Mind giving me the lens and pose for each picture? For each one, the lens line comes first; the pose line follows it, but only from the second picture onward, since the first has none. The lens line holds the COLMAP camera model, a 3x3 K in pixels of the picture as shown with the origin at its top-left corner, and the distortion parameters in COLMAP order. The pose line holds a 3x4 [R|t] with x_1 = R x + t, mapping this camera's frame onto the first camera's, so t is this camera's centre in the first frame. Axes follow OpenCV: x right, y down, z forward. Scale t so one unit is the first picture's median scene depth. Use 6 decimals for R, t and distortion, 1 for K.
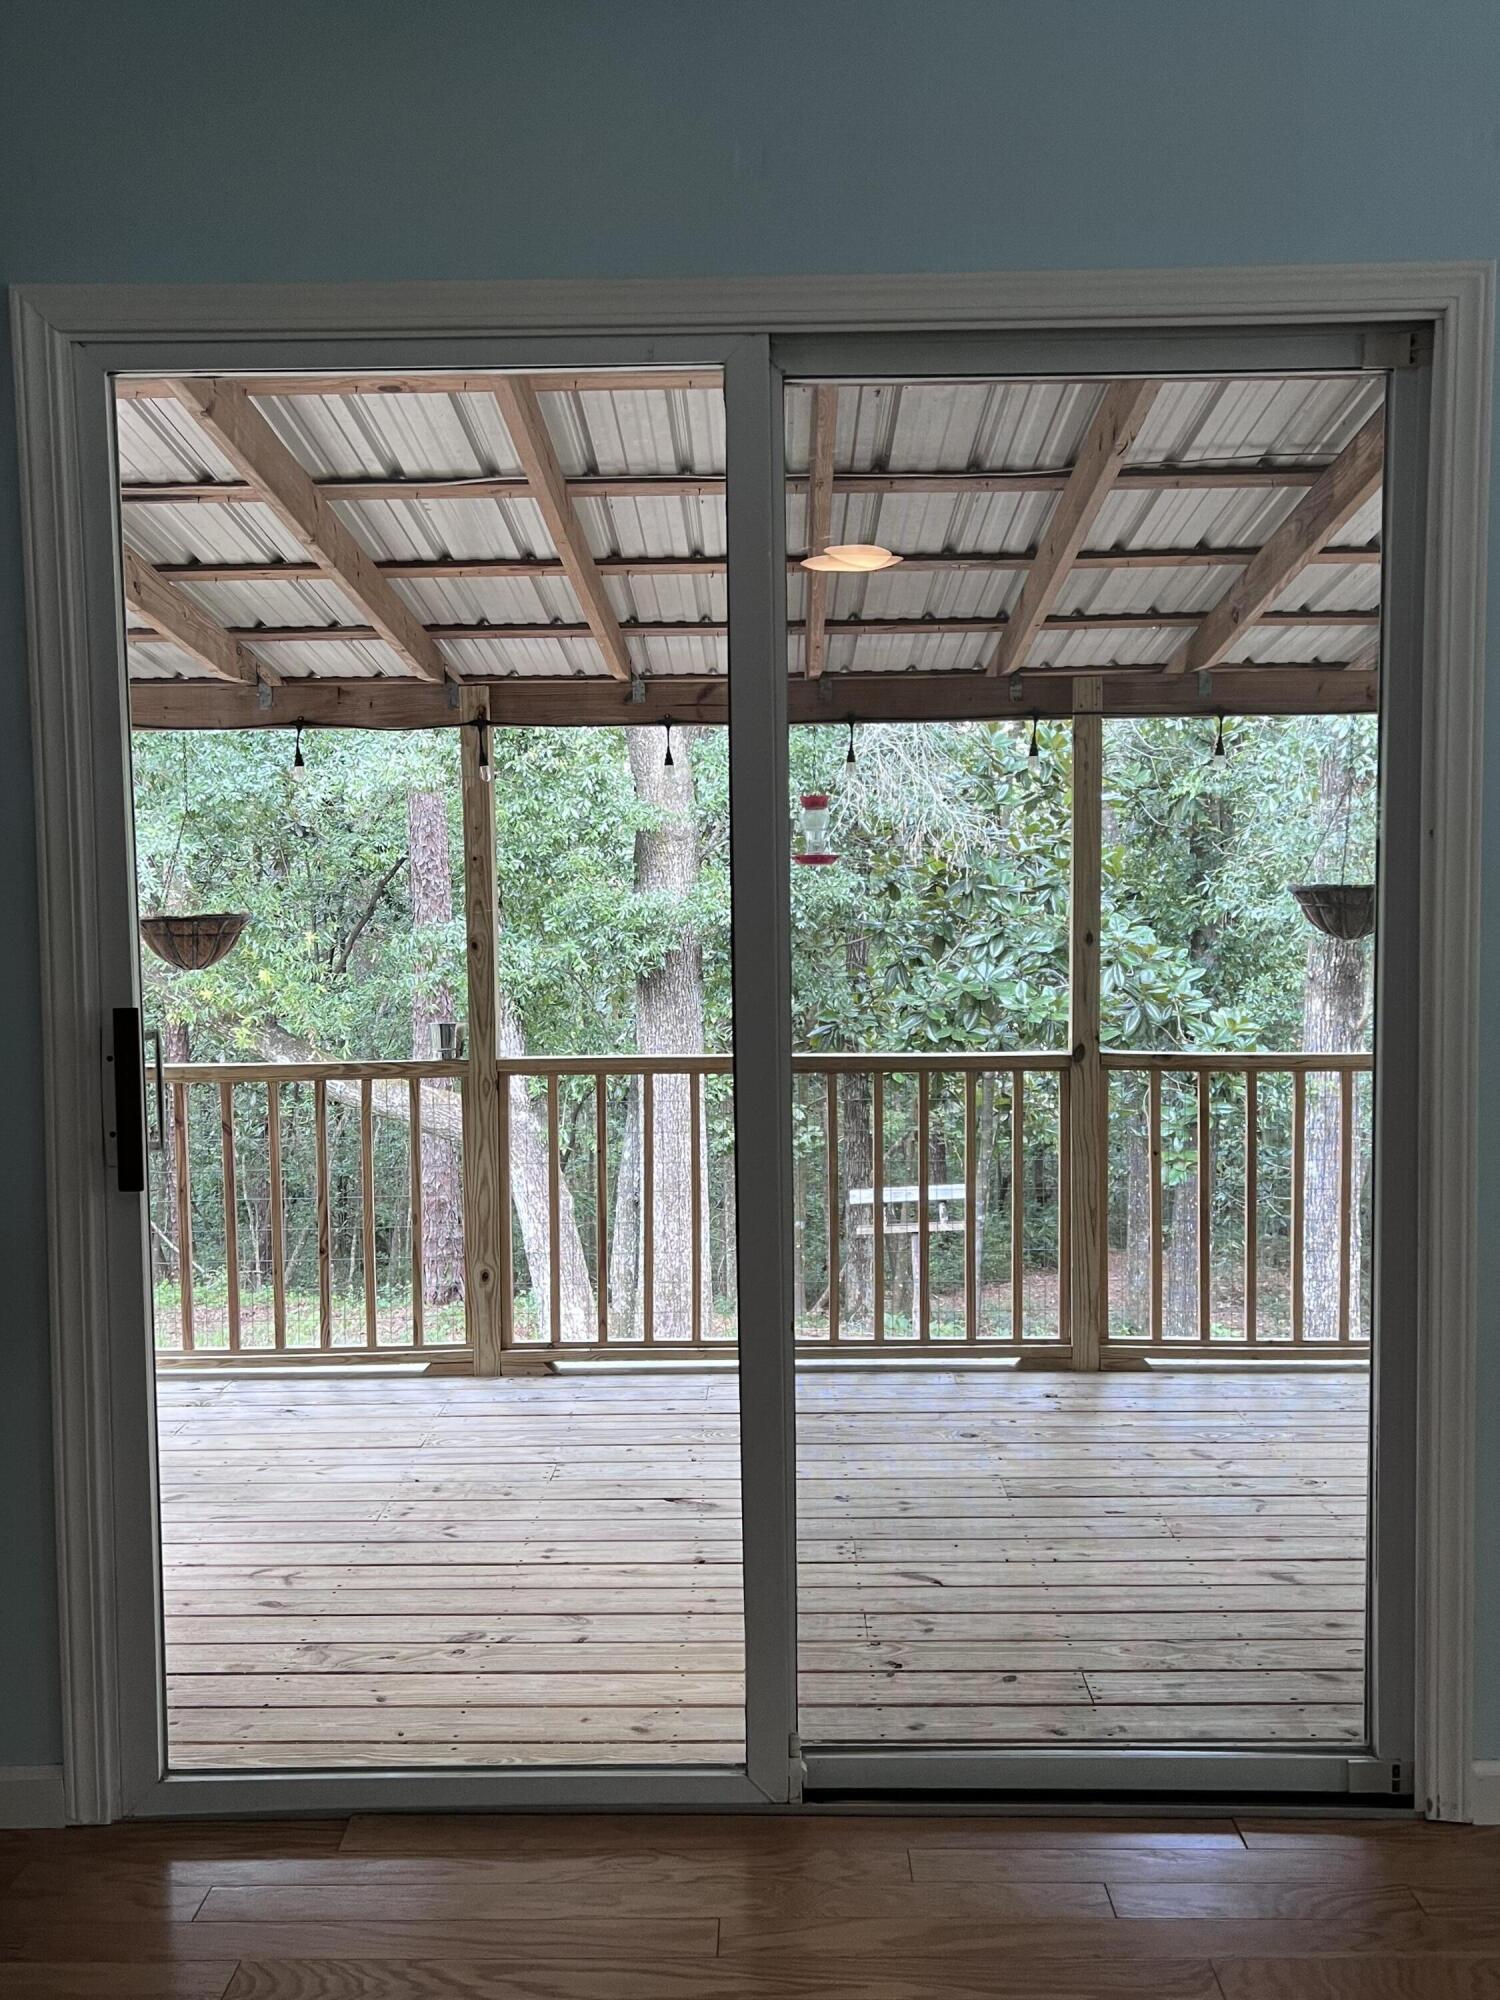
lens RADIAL K [[1746.8, 0, 746.9], [0, 1746.8, 998.3], [0, 0, 1]] dist [0.018361, 0.000990]
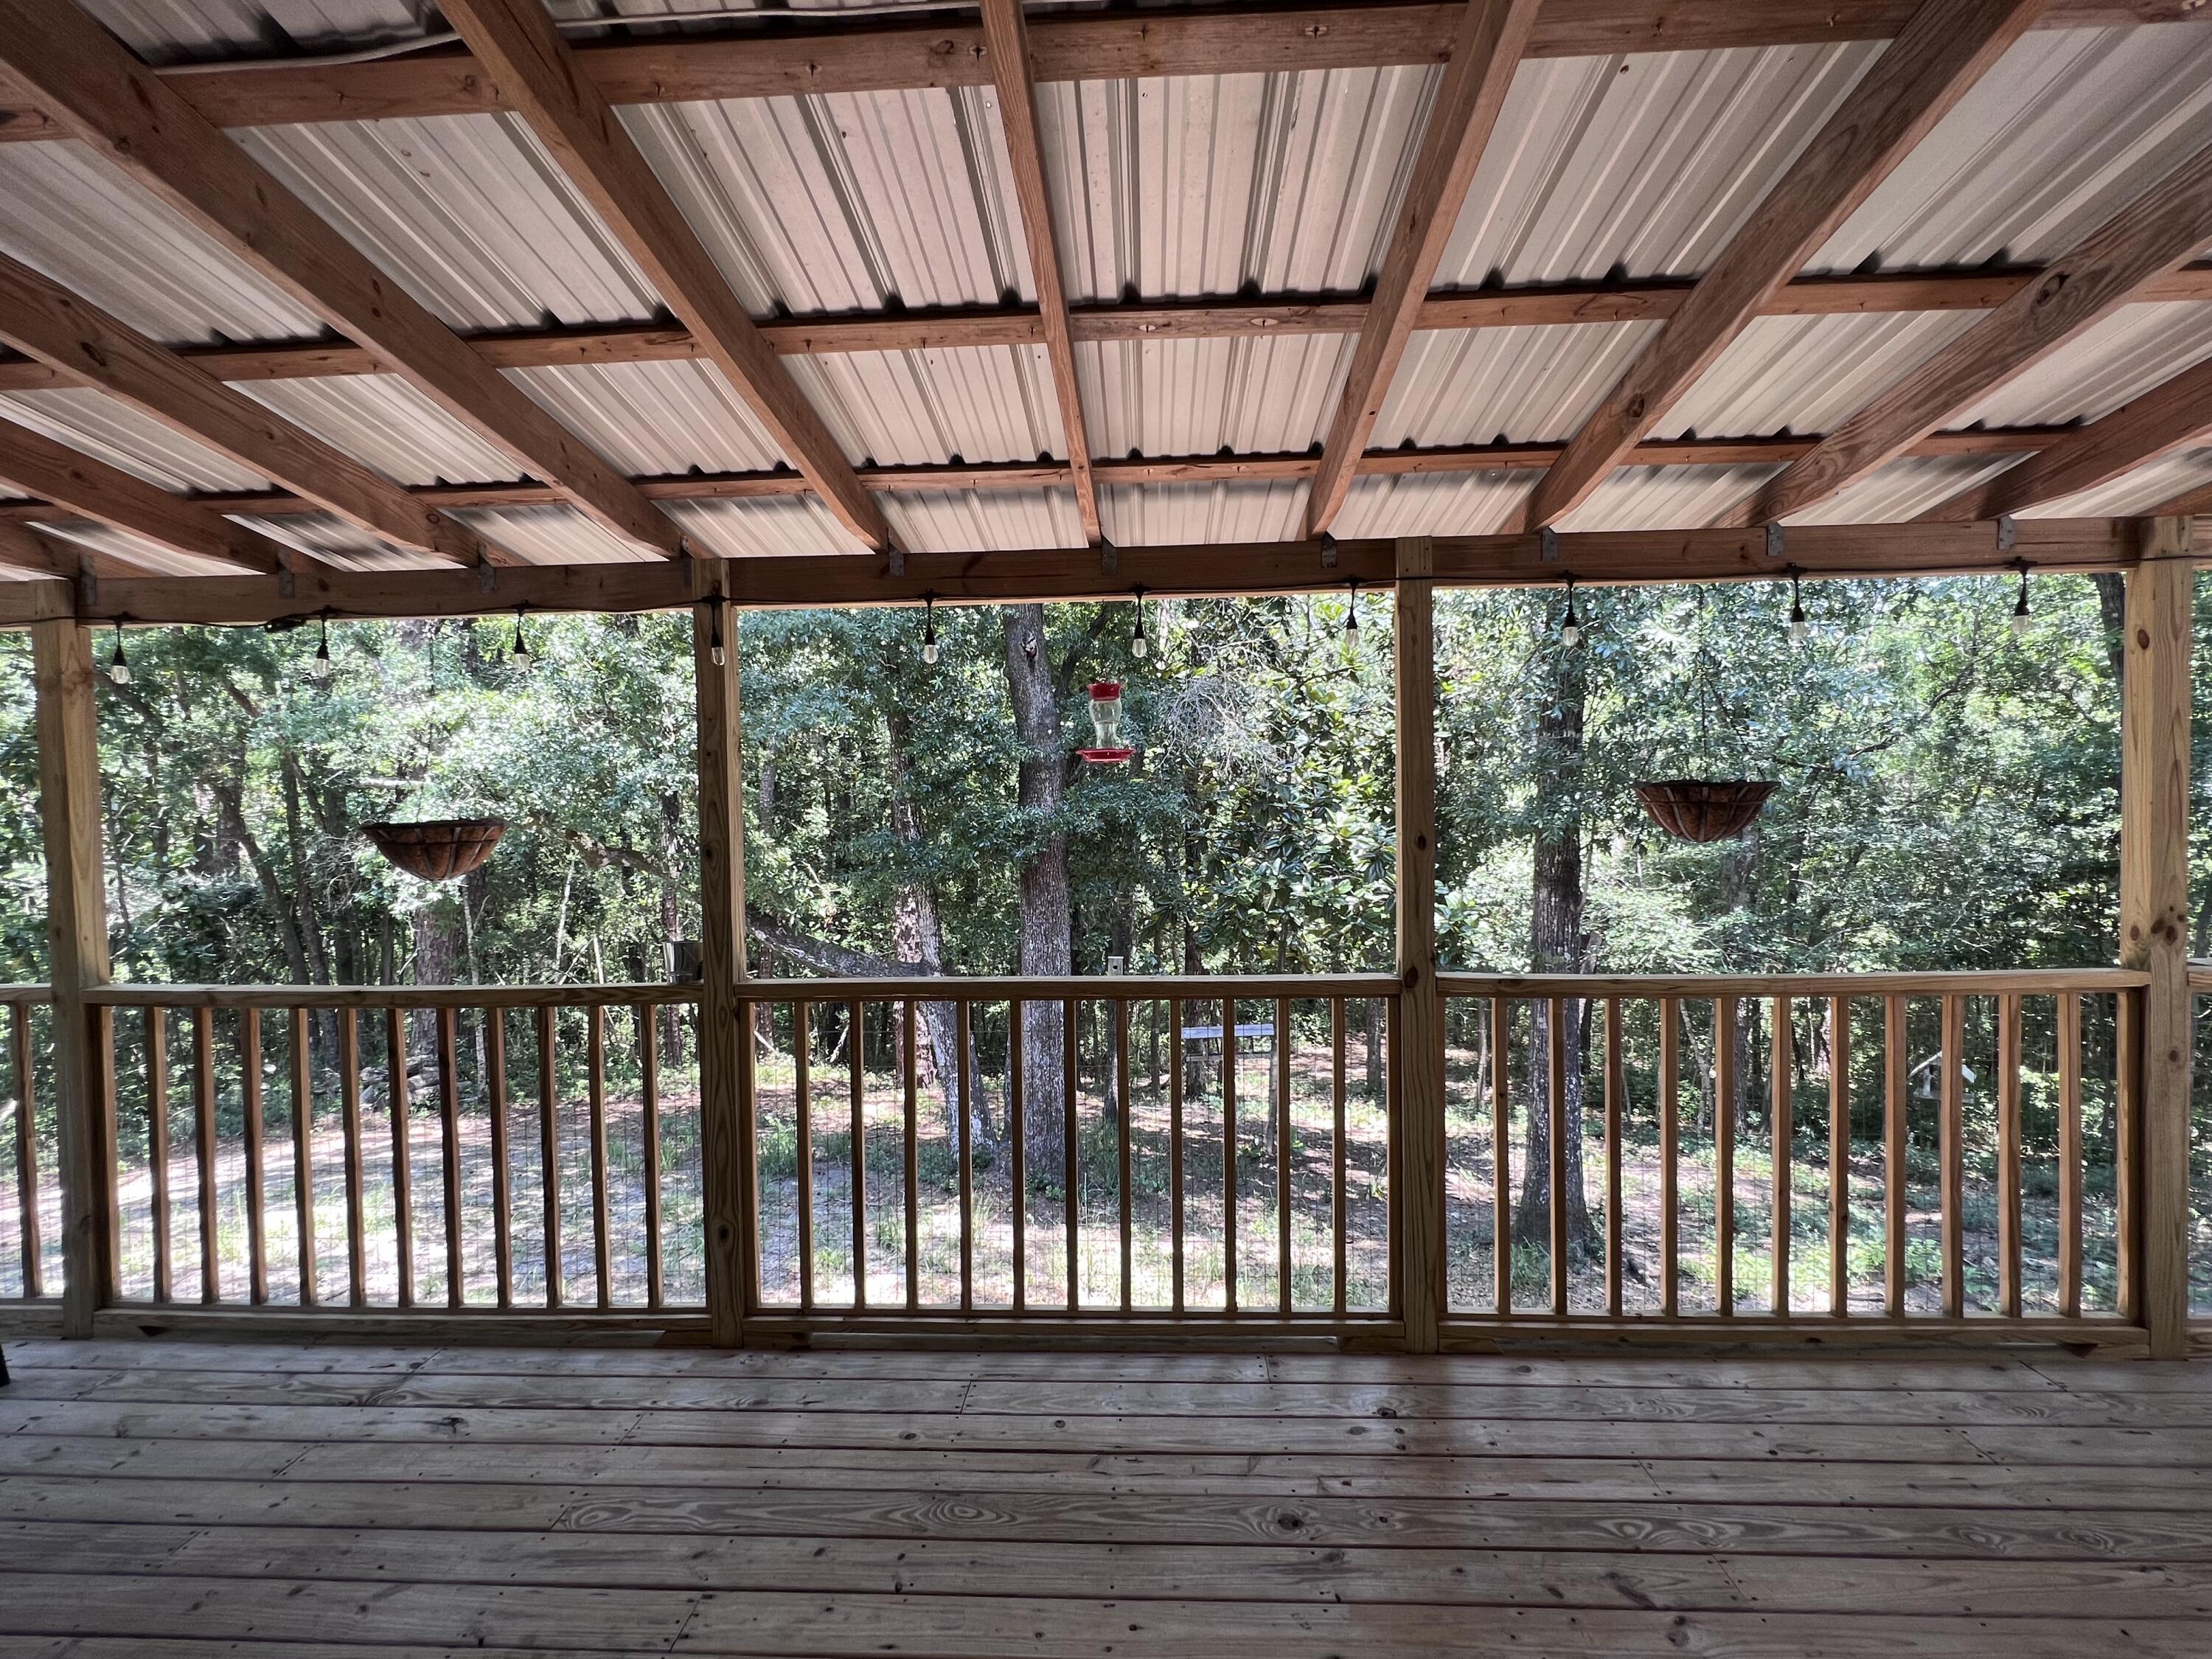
lens RADIAL K [[959.5, 0, 1110.7], [0, 959.5, 819.9], [0, 0, 1]] dist [-0.003608, -0.000135]
pose [[0.999471, -0.004938, -0.032134, 0.063946], [0.003068, 0.998314, -0.057967, -0.019905], [0.032366, 0.057838, 0.997801, 0.558380]]
